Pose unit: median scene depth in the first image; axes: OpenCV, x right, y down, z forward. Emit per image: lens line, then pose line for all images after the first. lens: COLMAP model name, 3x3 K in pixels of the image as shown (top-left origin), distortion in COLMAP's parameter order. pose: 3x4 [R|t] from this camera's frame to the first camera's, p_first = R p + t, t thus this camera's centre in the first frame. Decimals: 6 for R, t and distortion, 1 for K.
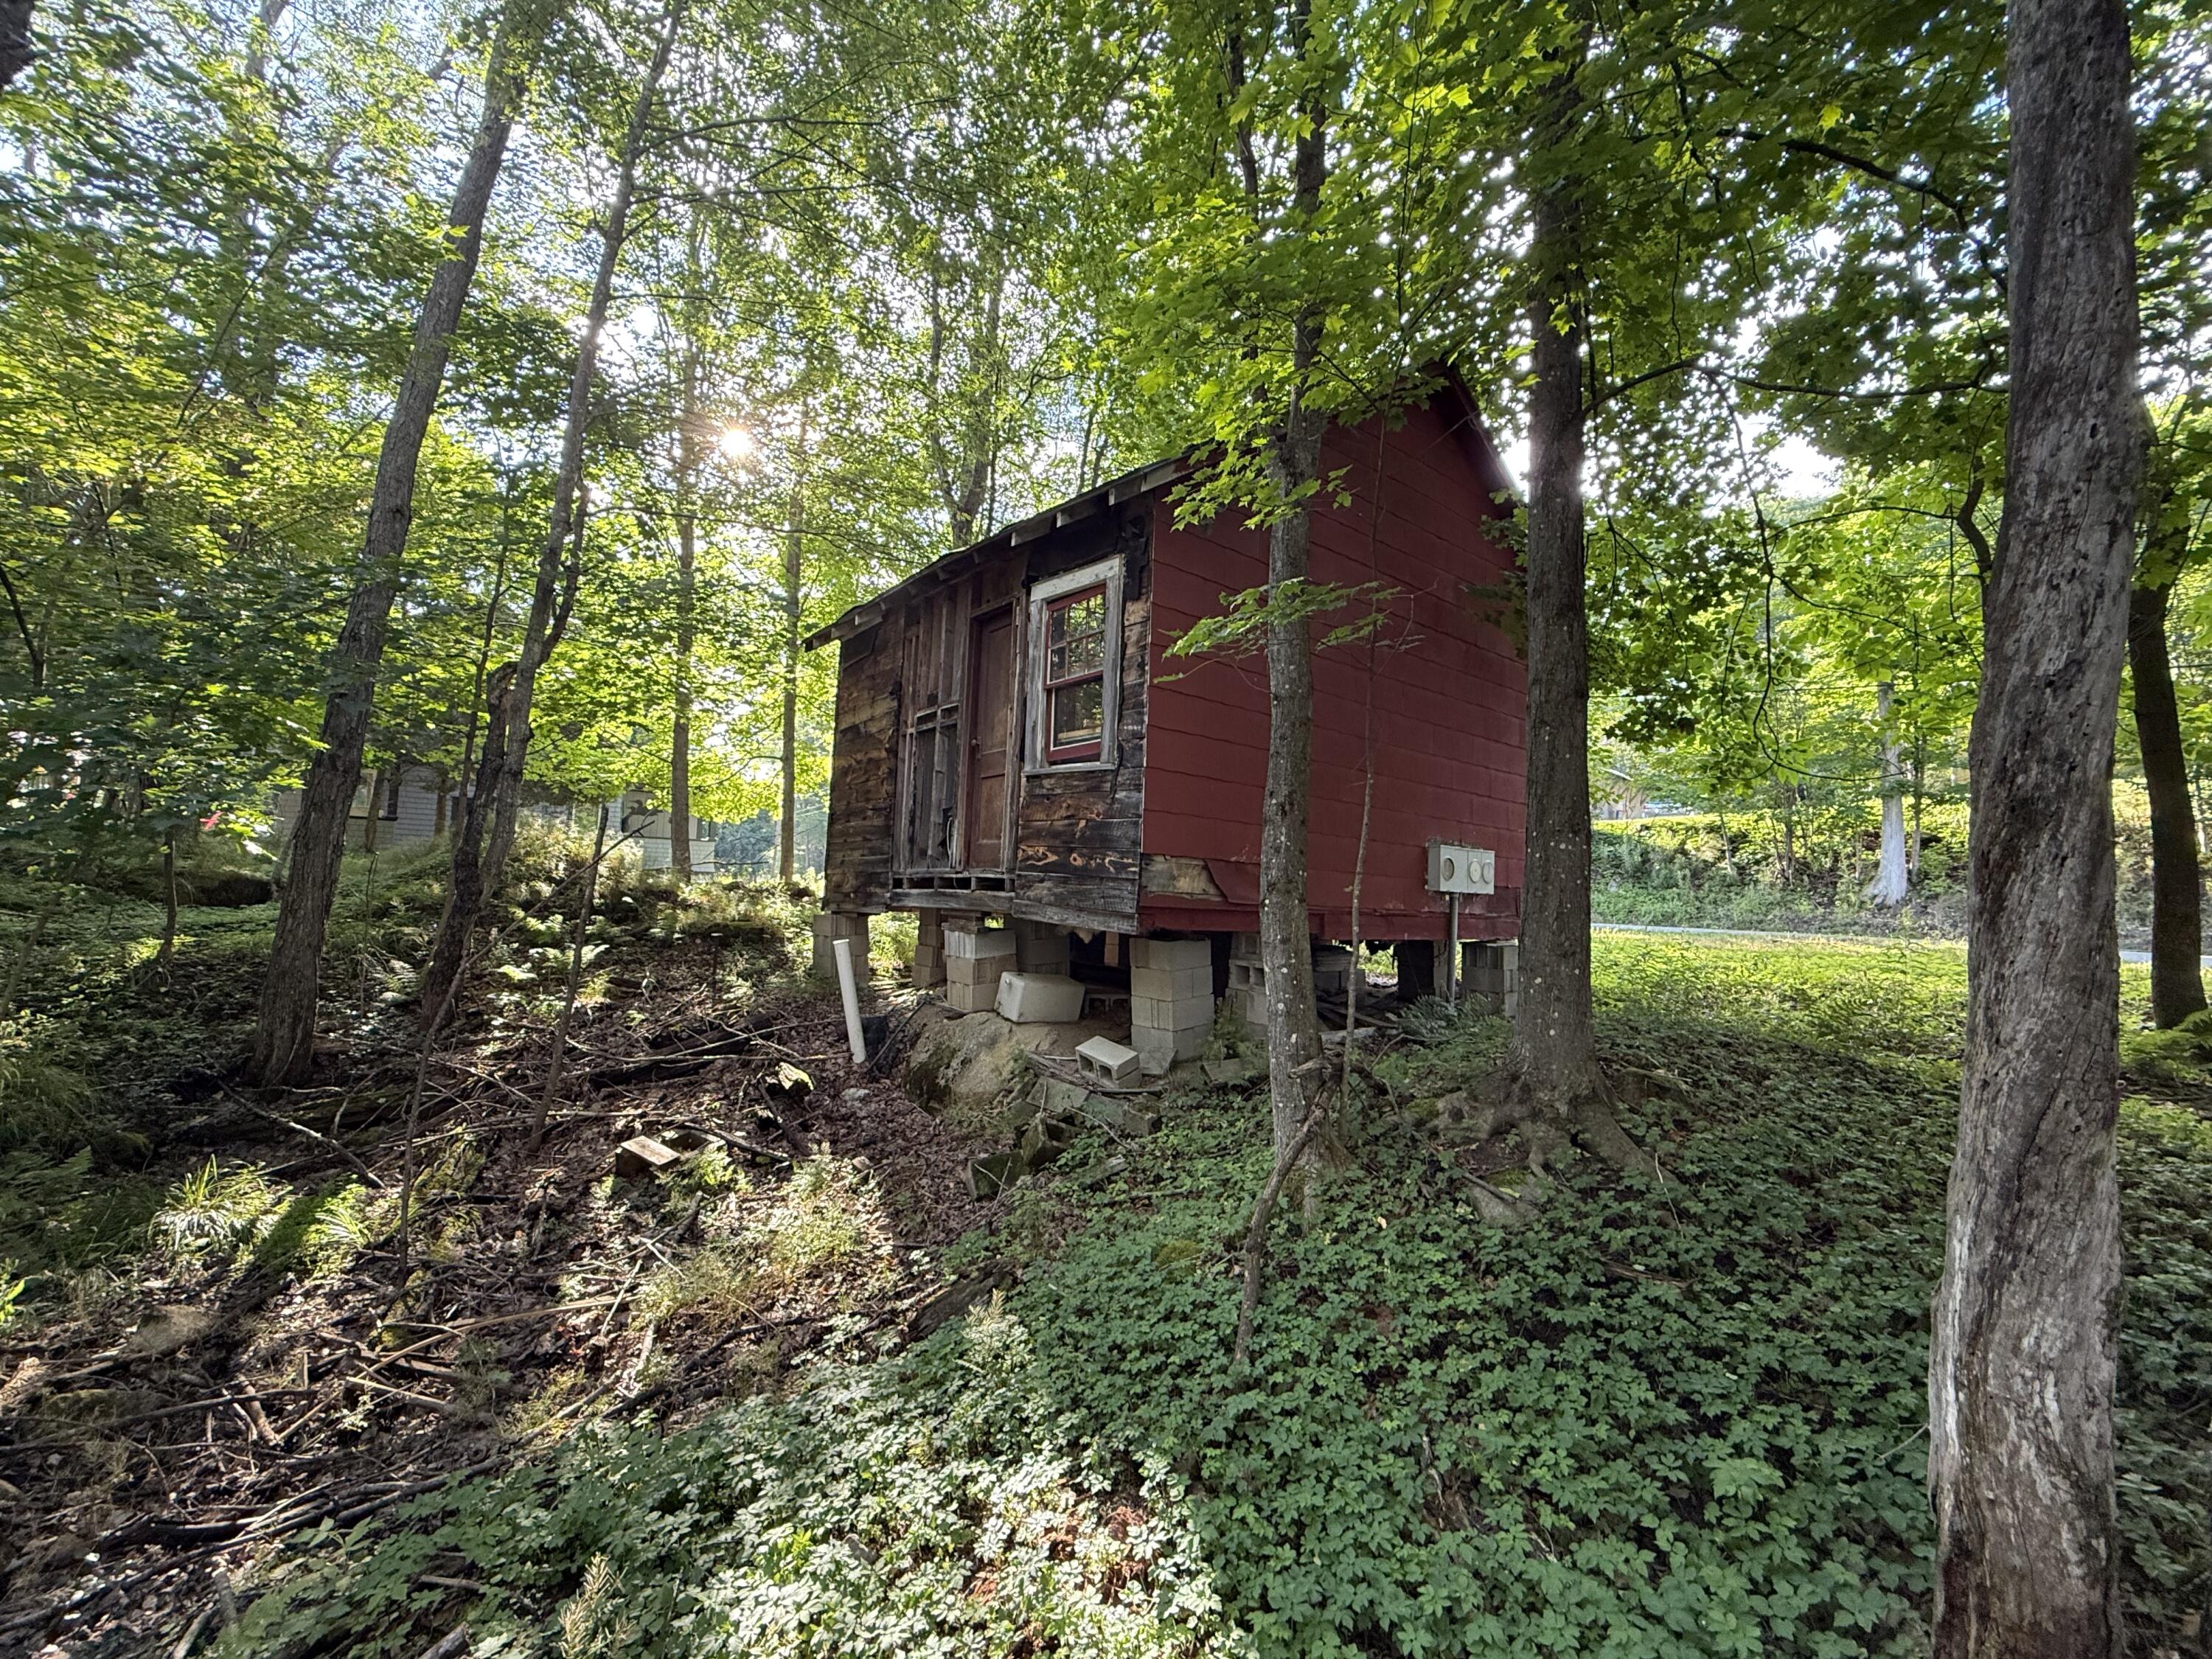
lens RADIAL K [[911.8, 0, 1106.0], [0, 911.8, 829.5], [0, 0, 1]] dist [0.000672, -0.000045]
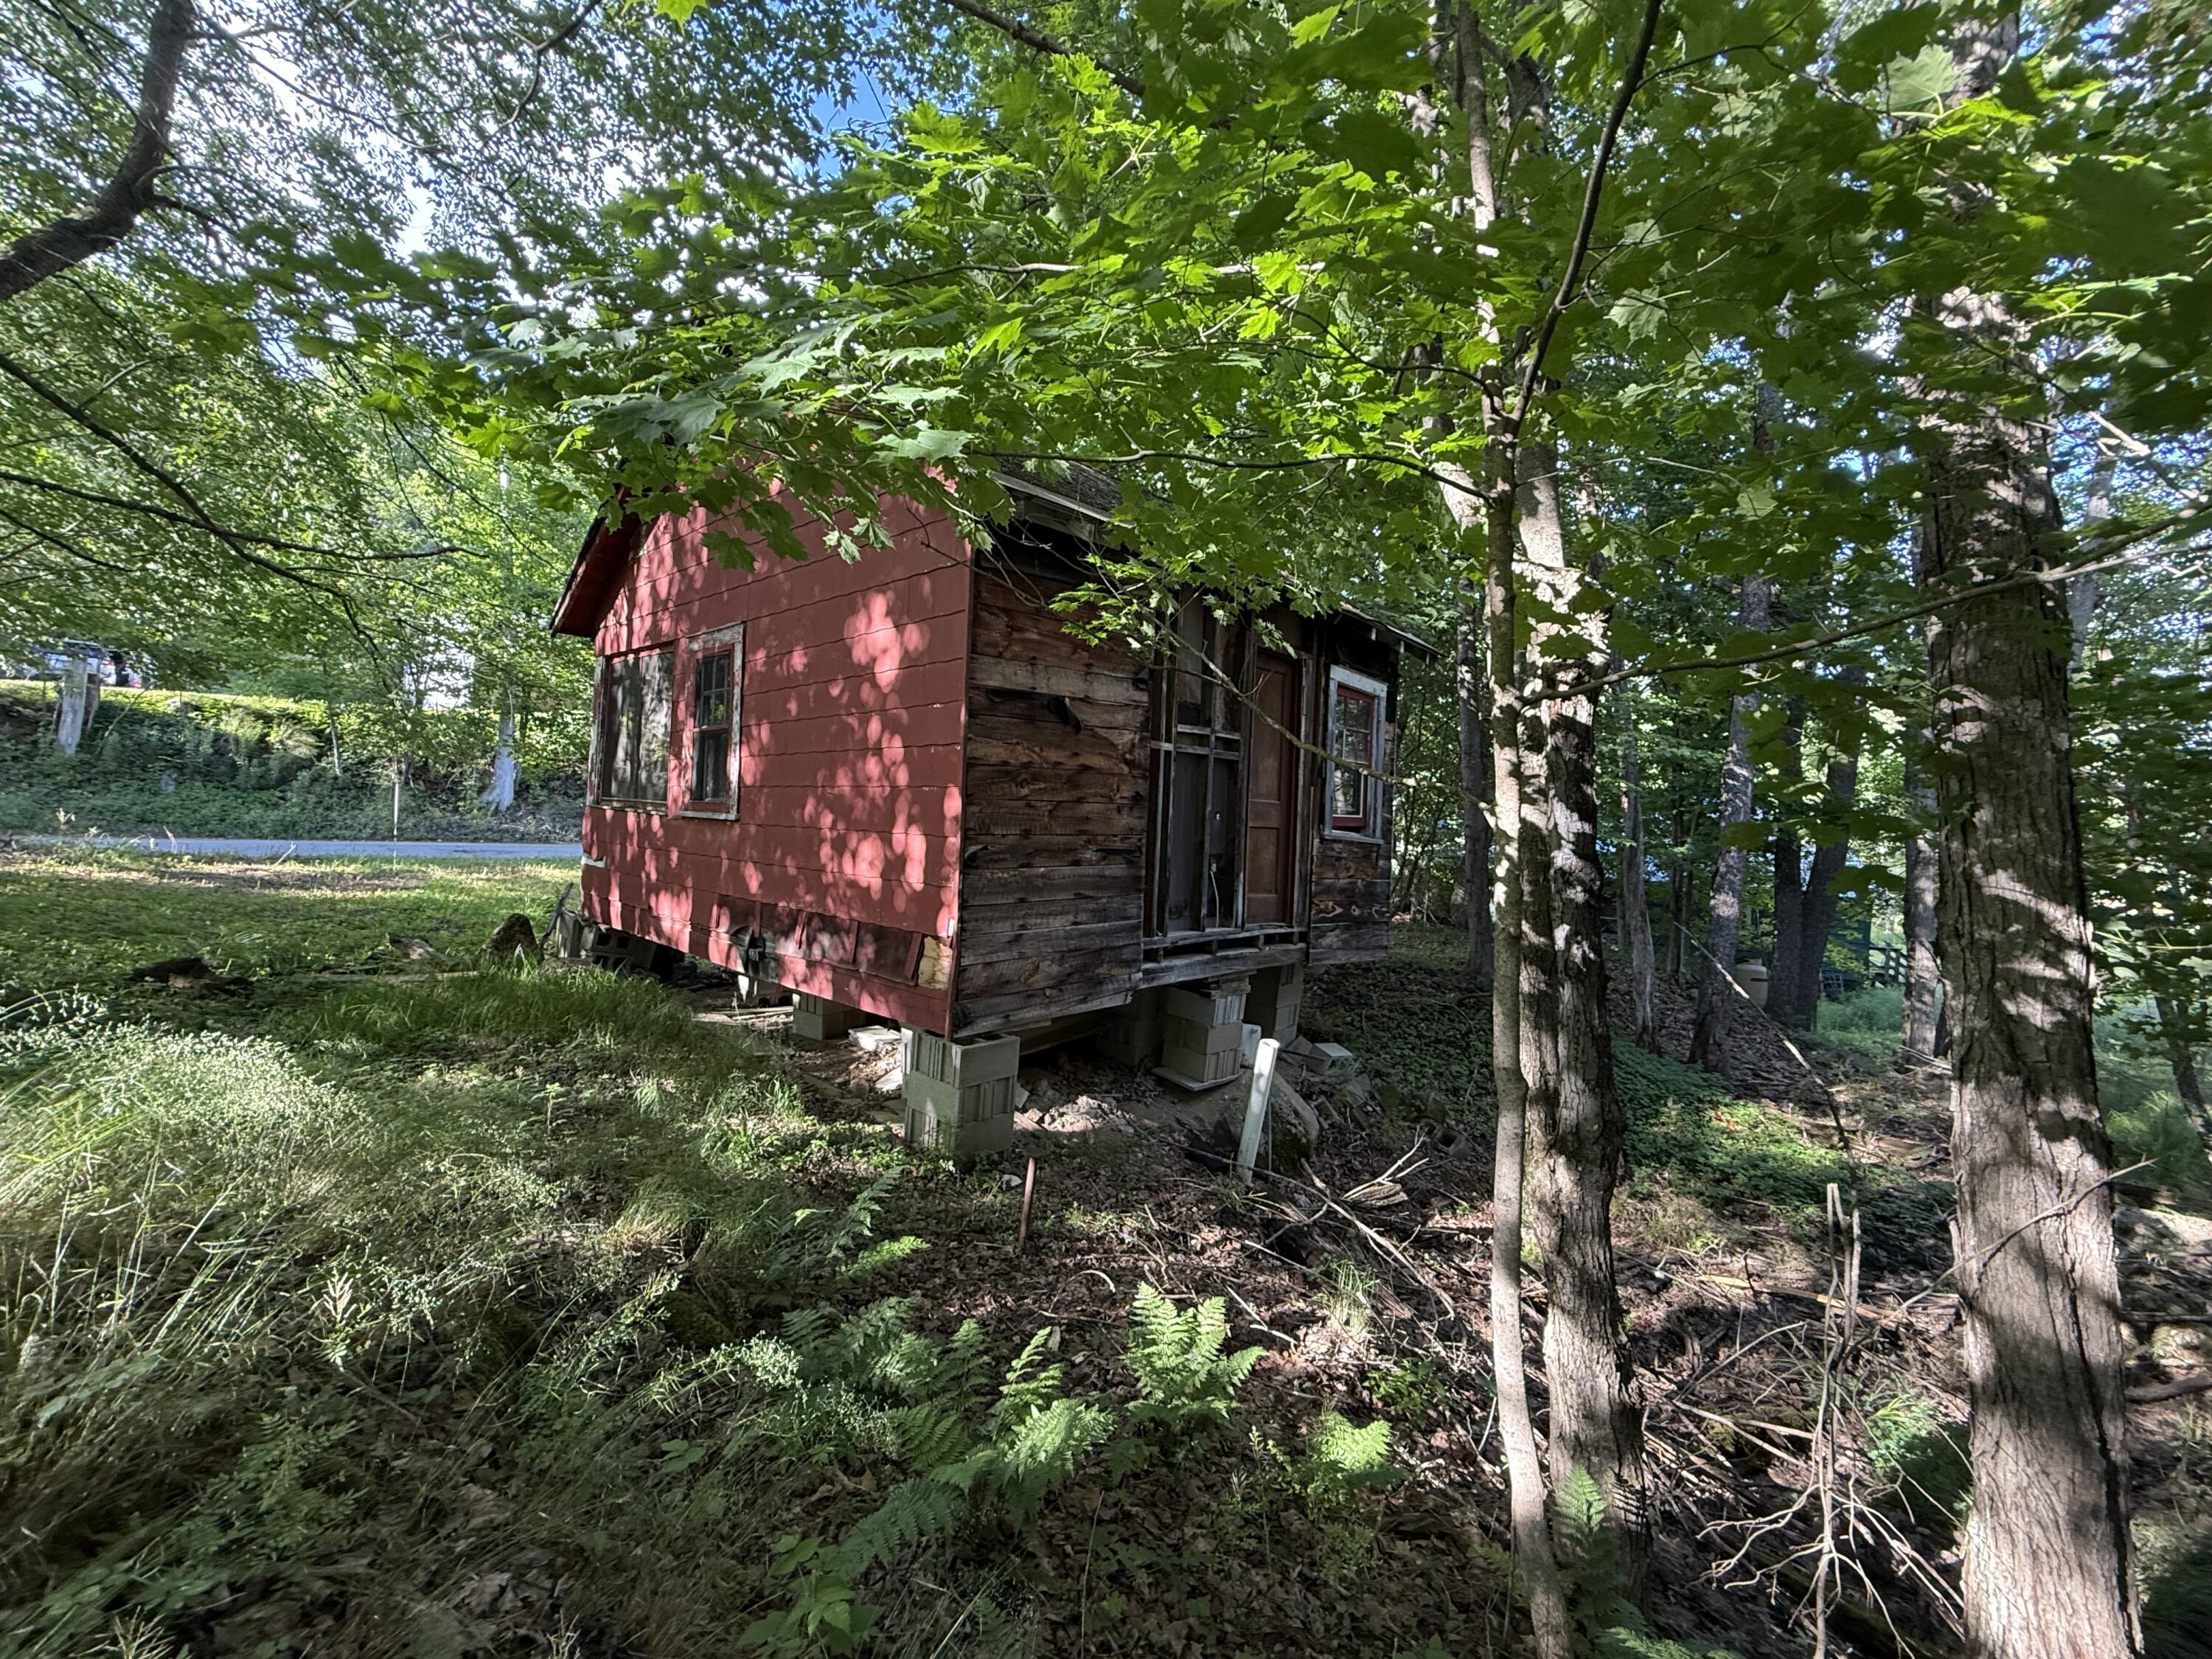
lens RADIAL K [[911.8, 0, 1106.0], [0, 911.8, 829.5], [0, 0, 1]] dist [0.000672, -0.000045]
pose [[-0.121548, -0.049867, 0.991332, -1.036829], [-0.119544, 0.992203, 0.035253, -0.069221], [-0.985361, -0.114223, -0.126562, 1.253571]]
